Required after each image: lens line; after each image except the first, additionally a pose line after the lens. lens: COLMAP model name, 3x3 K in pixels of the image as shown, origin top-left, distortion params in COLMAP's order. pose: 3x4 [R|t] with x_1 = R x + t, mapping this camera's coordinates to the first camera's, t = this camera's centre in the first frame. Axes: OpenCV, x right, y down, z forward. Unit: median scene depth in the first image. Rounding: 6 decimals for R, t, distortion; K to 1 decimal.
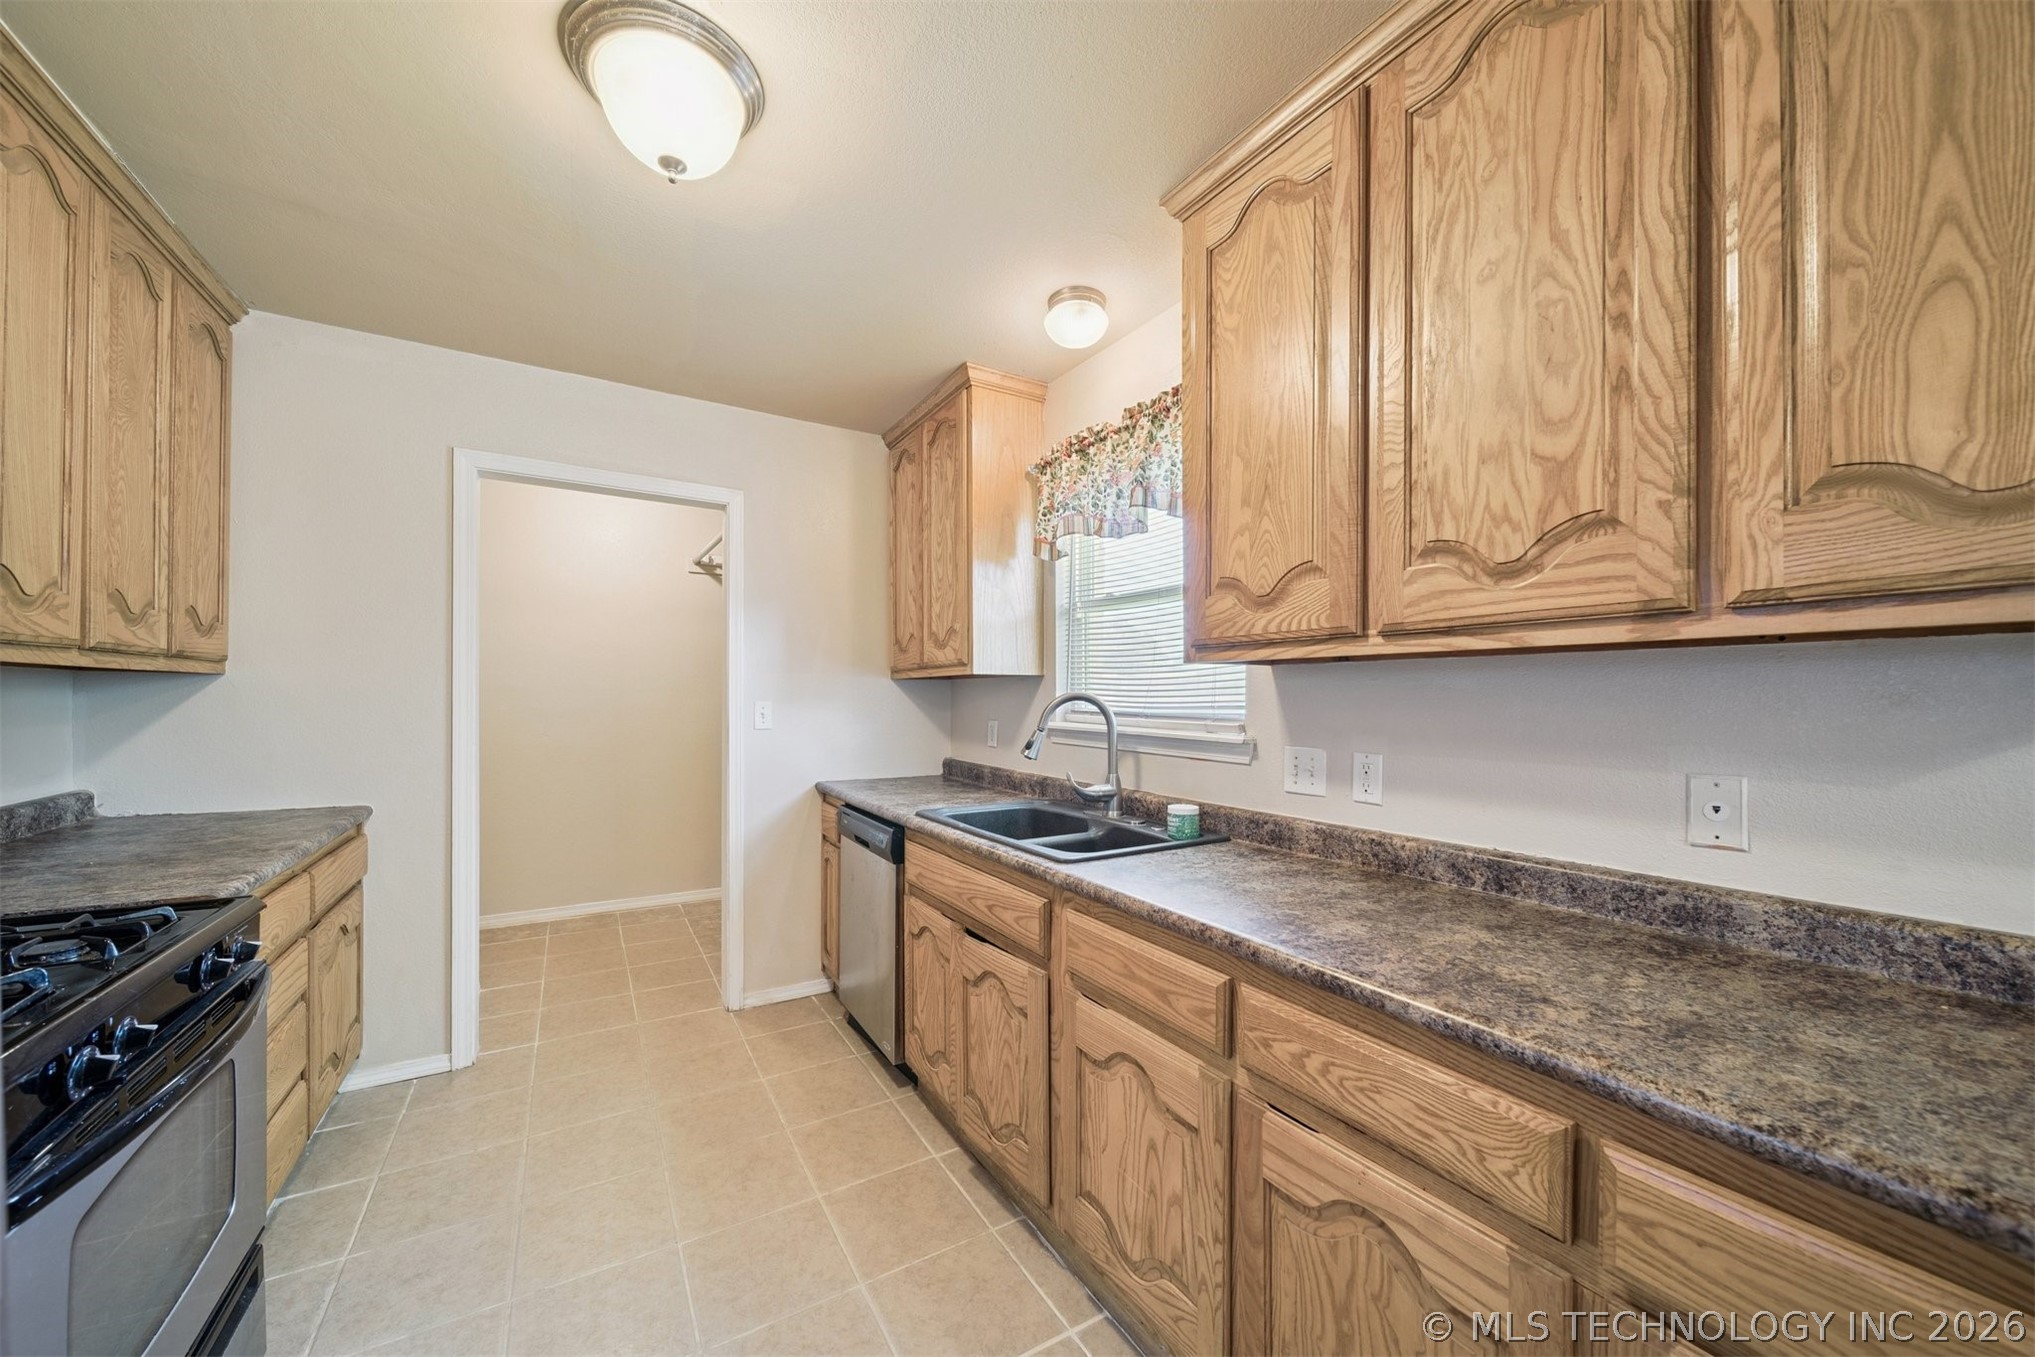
lens RADIAL K [[713.7, 0, 1017.5], [0, 713.7, 678.5], [0, 0, 1]] dist [-0.000664, -0.000368]
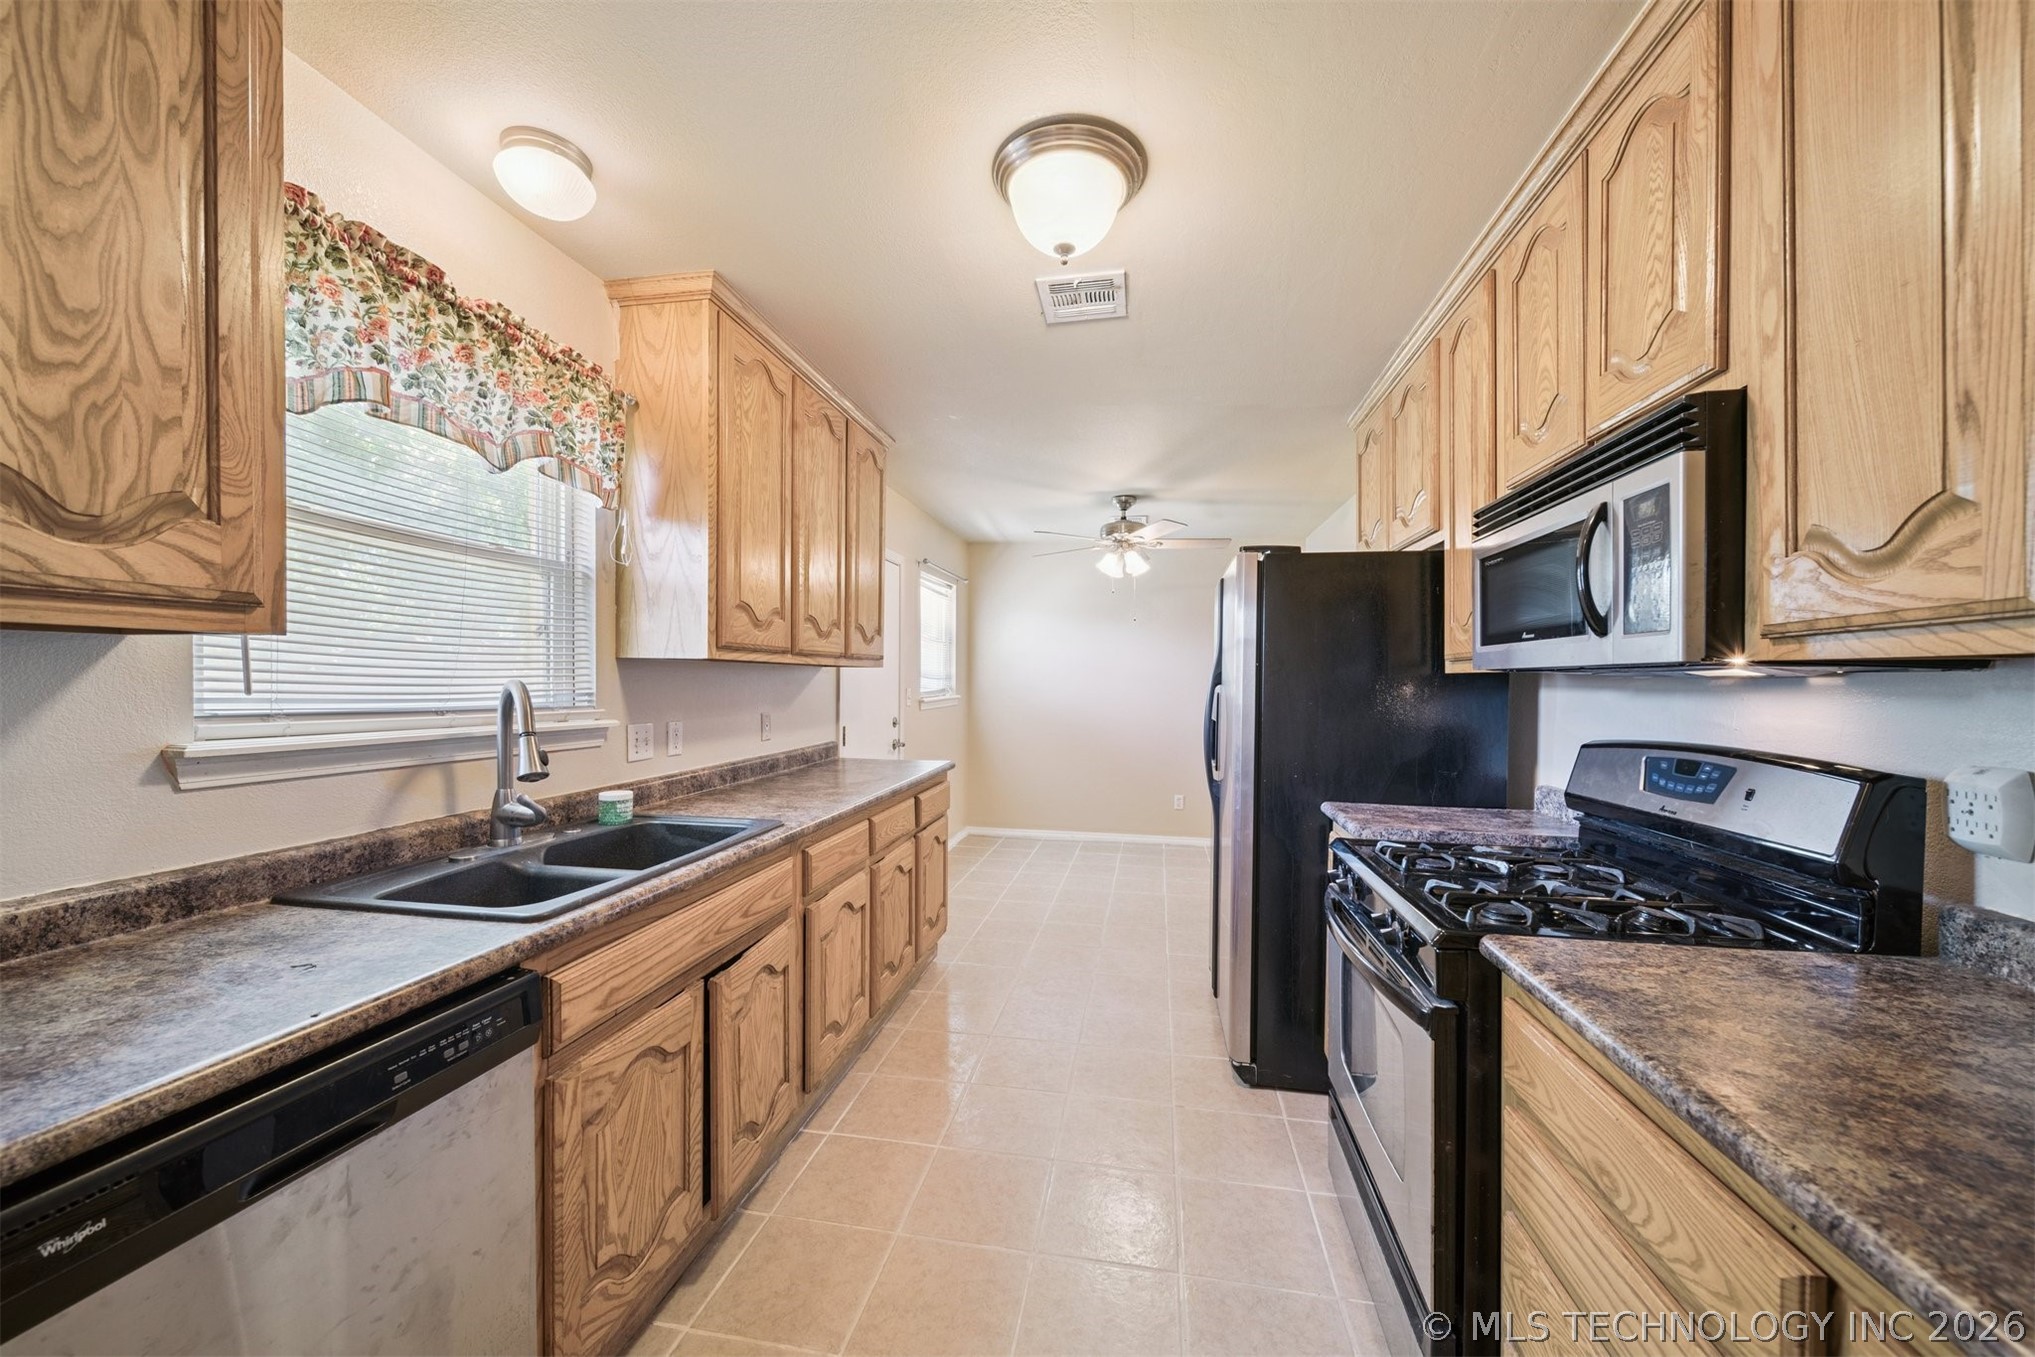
lens RADIAL K [[713.7, 0, 1017.5], [0, 713.7, 678.5], [0, 0, 1]] dist [-0.000664, -0.000368]
pose [[-0.735253, 0.001112, 0.677792, -0.748398], [-0.015416, 0.999713, -0.018363, 0.023485], [-0.677617, -0.023950, -0.735025, 1.169691]]
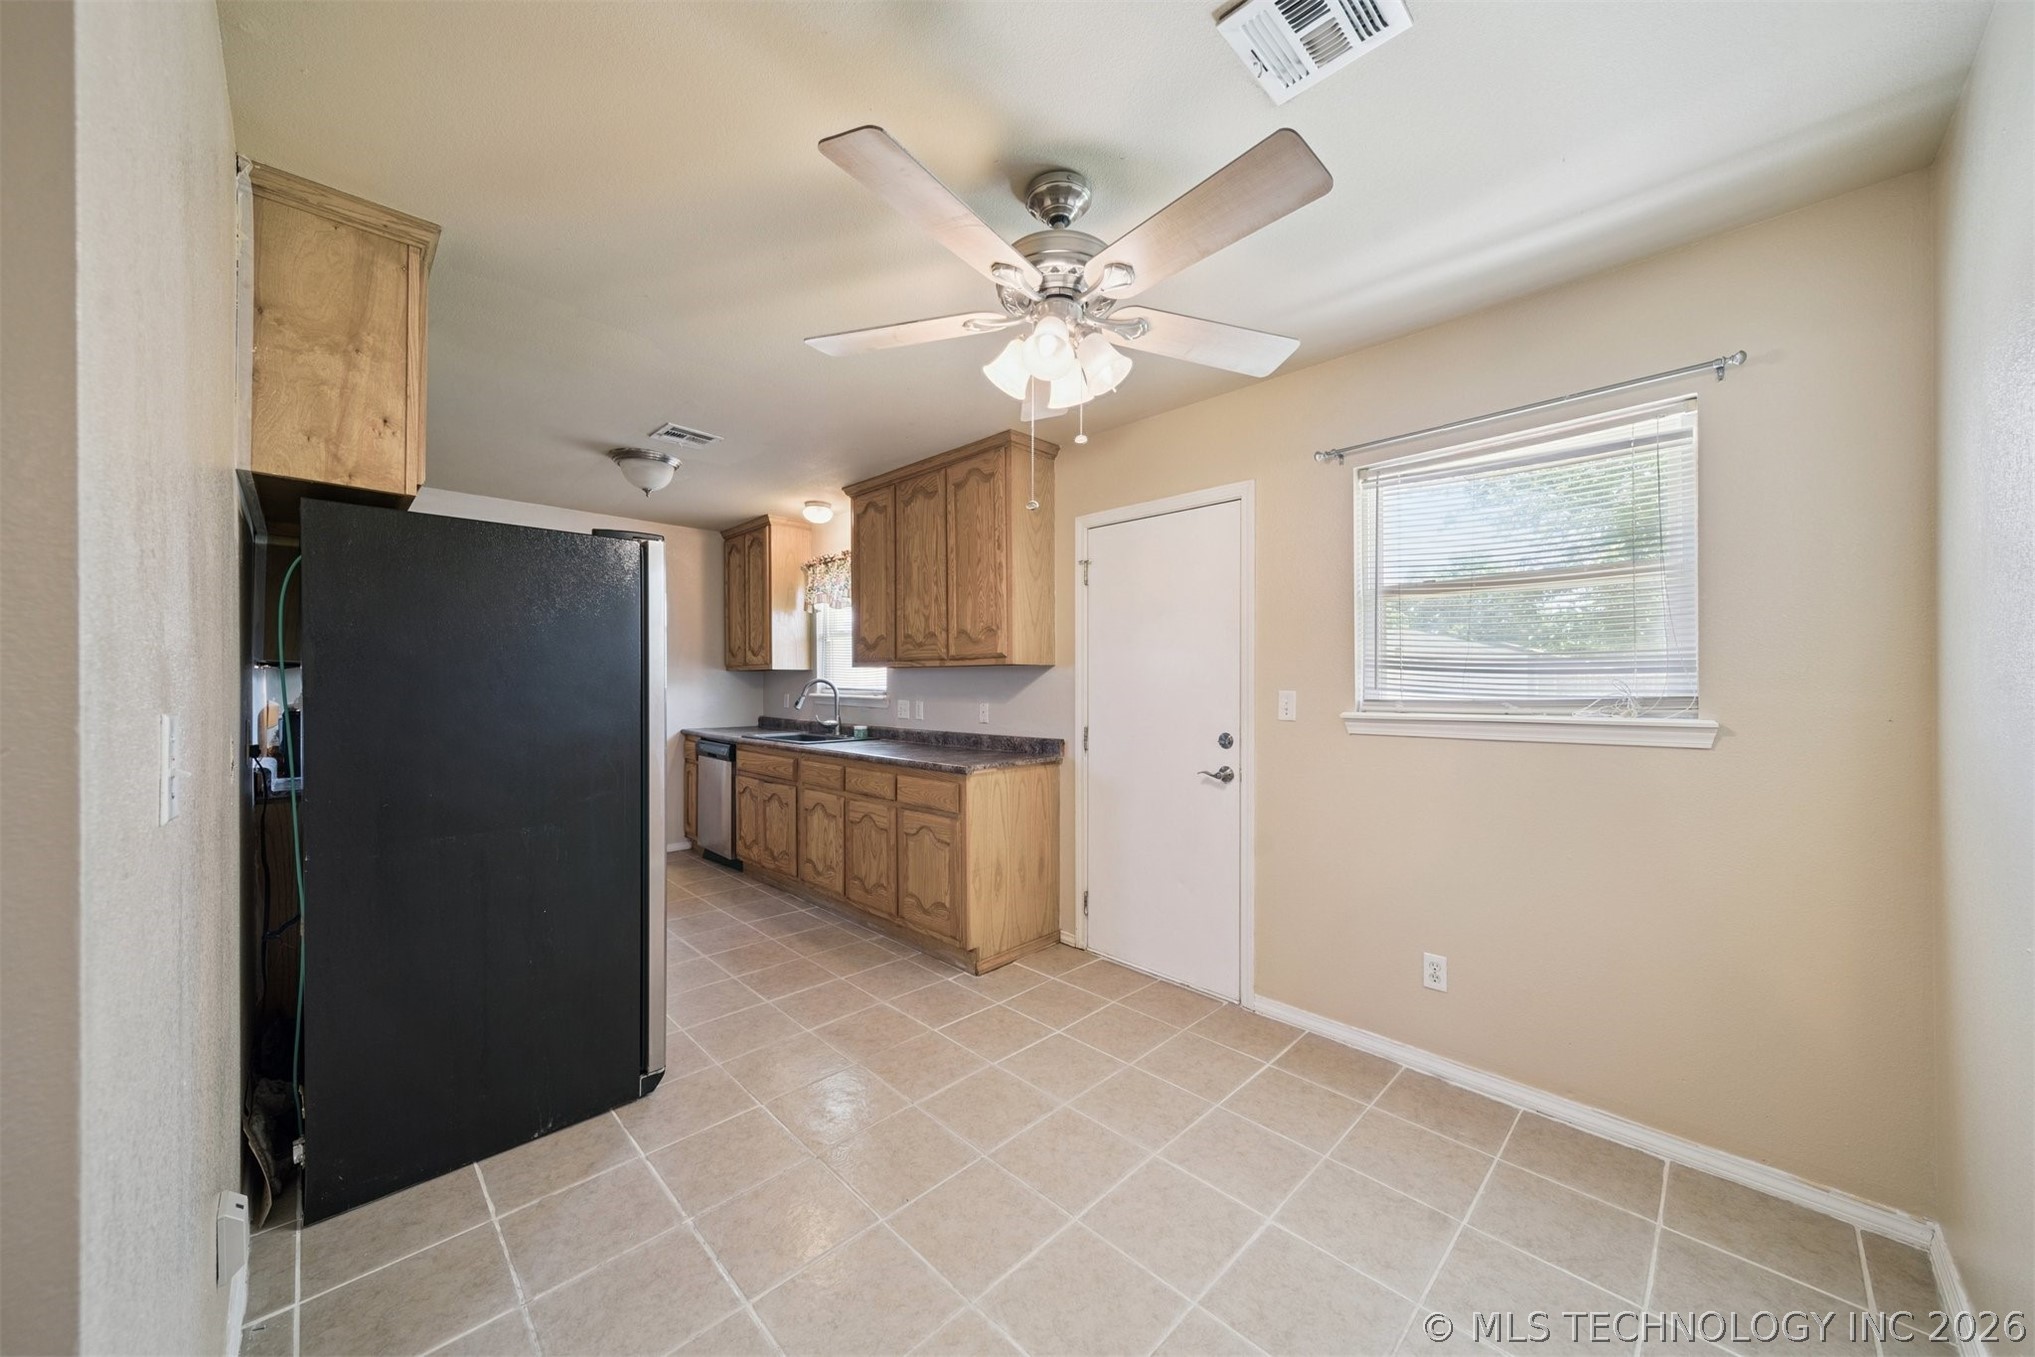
lens RADIAL K [[713.7, 0, 1017.5], [0, 713.7, 678.5], [0, 0, 1]] dist [-0.000664, -0.000368]
pose [[0.973541, 0.001466, 0.228508, 0.170802], [-0.006513, 0.999751, 0.021334, -0.031523], [-0.228420, -0.022257, 0.973308, -1.250136]]
